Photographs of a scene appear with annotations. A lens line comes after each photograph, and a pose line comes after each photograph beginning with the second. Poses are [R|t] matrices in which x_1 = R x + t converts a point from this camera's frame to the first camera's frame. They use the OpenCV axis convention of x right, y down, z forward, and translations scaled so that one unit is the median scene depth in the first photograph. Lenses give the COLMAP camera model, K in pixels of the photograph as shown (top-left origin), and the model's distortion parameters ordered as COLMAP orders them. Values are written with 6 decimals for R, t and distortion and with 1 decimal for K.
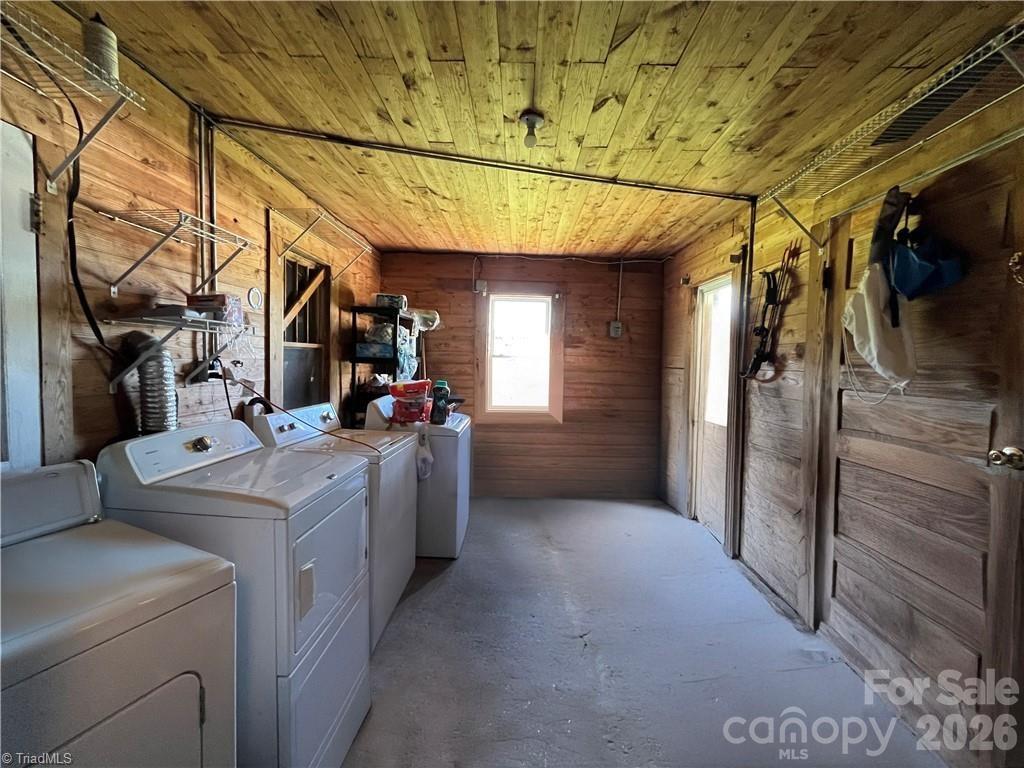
lens RADIAL K [[412.2, 0, 516.0], [0, 412.2, 382.3], [0, 0, 1]] dist [-0.003983, 0.000247]
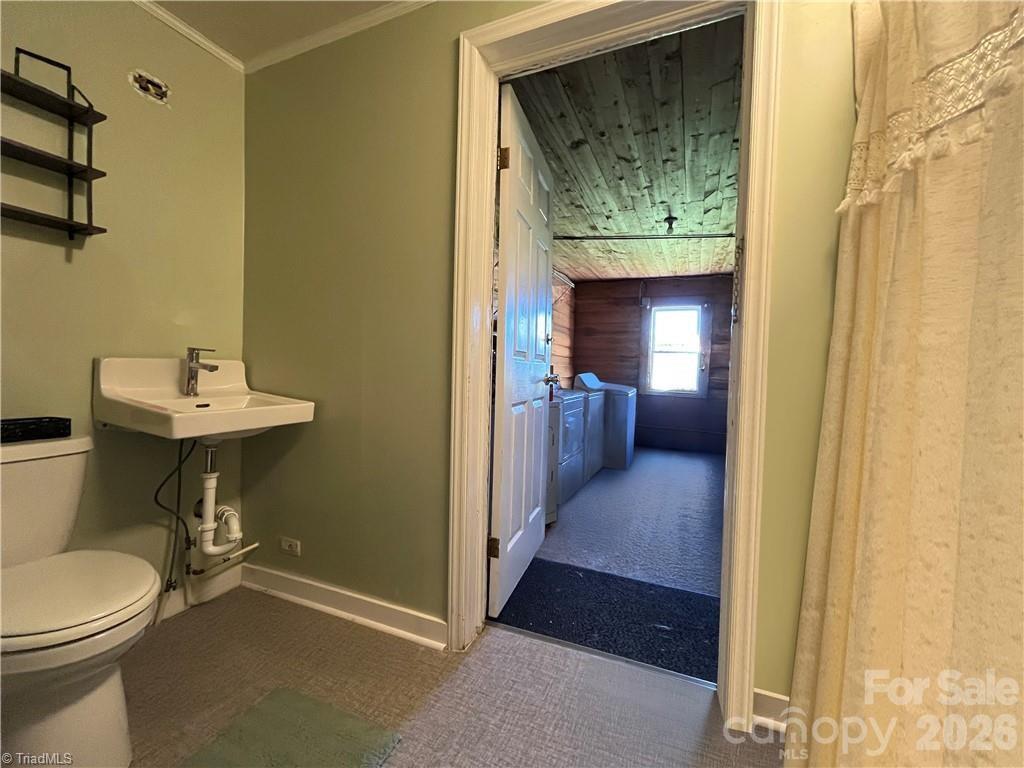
lens RADIAL K [[412.2, 0, 513.2], [0, 412.2, 384.4], [0, 0, 1]] dist [-0.003983, 0.000247]
pose [[0.919195, 0.012558, -0.393602, 0.065440], [-0.018477, 0.999766, -0.011251, 0.082761], [0.393369, 0.017614, 0.919212, -0.531145]]
